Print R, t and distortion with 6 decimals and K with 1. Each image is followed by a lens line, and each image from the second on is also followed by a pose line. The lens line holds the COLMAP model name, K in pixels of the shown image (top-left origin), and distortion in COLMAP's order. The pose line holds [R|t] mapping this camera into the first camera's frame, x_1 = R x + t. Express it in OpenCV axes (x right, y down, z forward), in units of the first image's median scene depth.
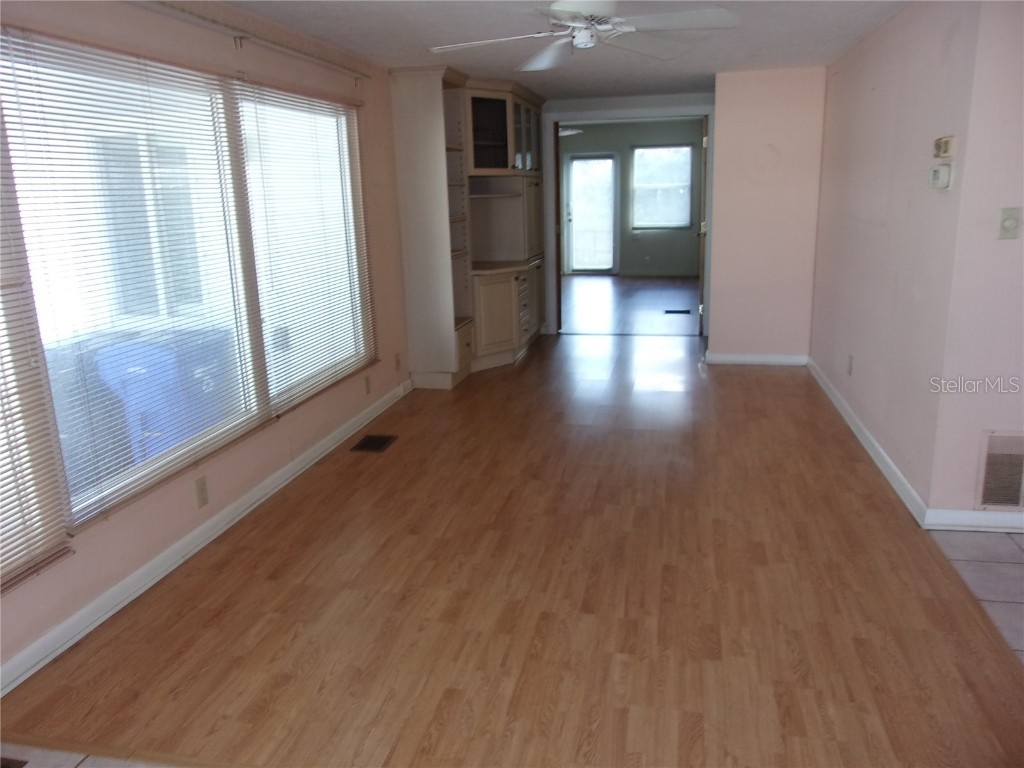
lens RADIAL K [[812.7, 0, 499.1], [0, 812.7, 380.1], [0, 0, 1]] dist [-0.033708, 0.080859]
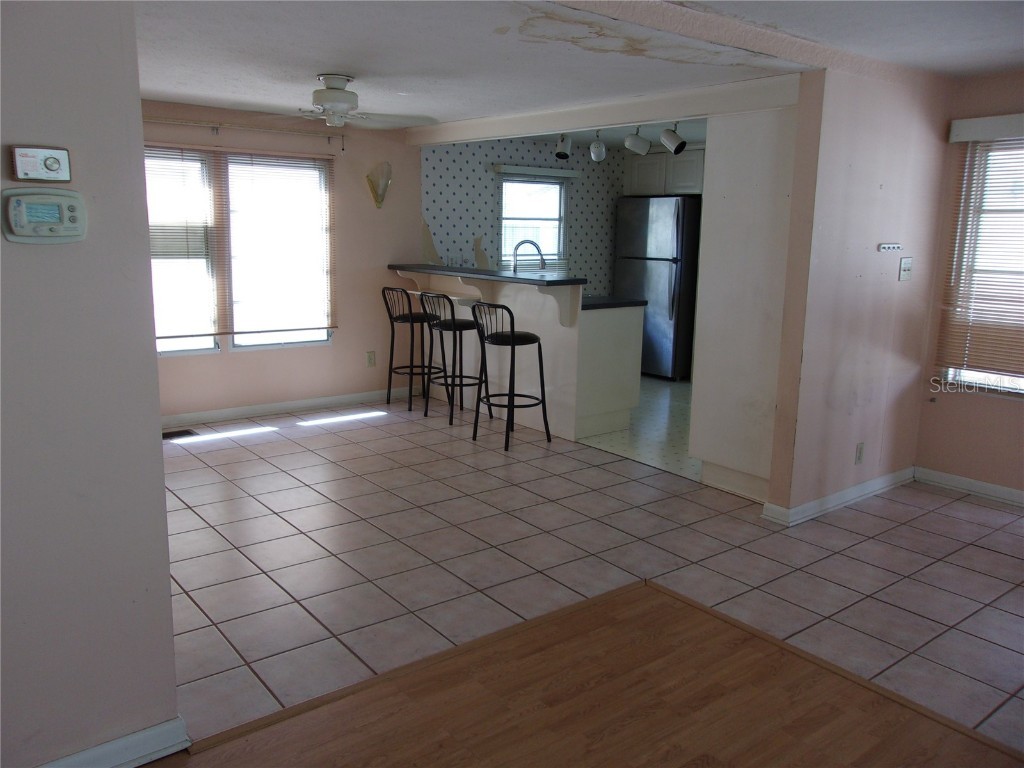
lens RADIAL K [[812.7, 0, 499.1], [0, 812.7, 380.1], [0, 0, 1]] dist [-0.033708, 0.080859]
pose [[-0.772453, -0.111846, 0.625145, -0.043910], [0.143997, 0.927885, 0.343938, -0.251696], [-0.618531, 0.355695, -0.700643, 1.064580]]
